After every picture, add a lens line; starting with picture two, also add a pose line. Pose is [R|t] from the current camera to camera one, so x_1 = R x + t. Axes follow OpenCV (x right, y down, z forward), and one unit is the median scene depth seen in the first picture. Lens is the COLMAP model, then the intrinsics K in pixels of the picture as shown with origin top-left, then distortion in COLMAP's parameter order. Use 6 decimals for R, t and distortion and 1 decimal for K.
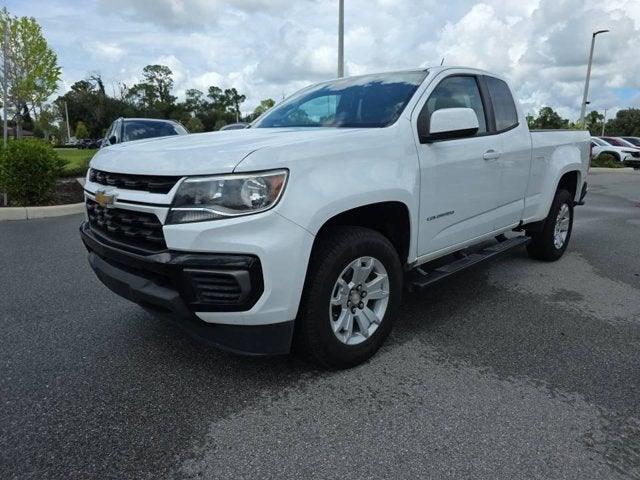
lens RADIAL K [[434.2, 0, 316.6], [0, 434.2, 229.1], [0, 0, 1]] dist [0.055309, -0.051930]
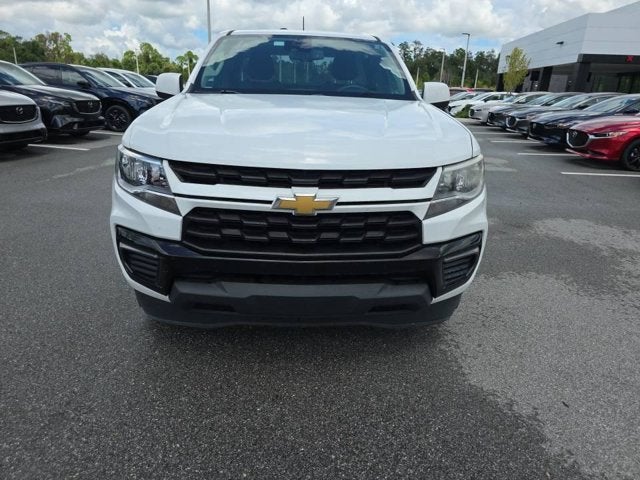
lens RADIAL K [[435.9, 0, 319.4], [0, 435.9, 242.6], [0, 0, 1]] dist [0.049500, -0.045636]
pose [[0.677004, -0.230656, 0.698901, -0.963529], [0.115441, 0.971147, 0.208680, -0.152405], [-0.726869, -0.060595, 0.684098, 0.417297]]
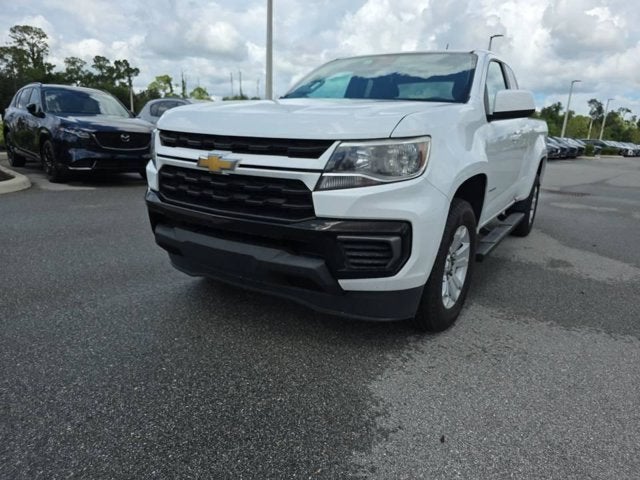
lens RADIAL K [[434.2, 0, 325.7], [0, 434.2, 244.0], [0, 0, 1]] dist [0.055309, -0.051930]
pose [[0.971177, -0.018532, 0.237637, -0.452295], [0.003748, 0.998037, 0.062514, 0.038659], [-0.238329, -0.059821, 0.969340, 0.044322]]
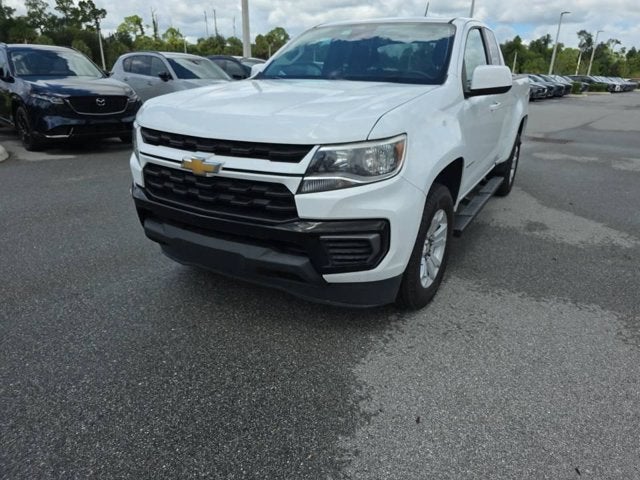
lens RADIAL K [[434.2, 0, 324.6], [0, 434.2, 242.4], [0, 0, 1]] dist [0.055309, -0.051930]
pose [[0.963104, -0.083075, 0.255988, -0.449736], [0.036733, 0.982841, 0.180759, -0.065301], [-0.266613, -0.164687, 0.949629, 0.008026]]
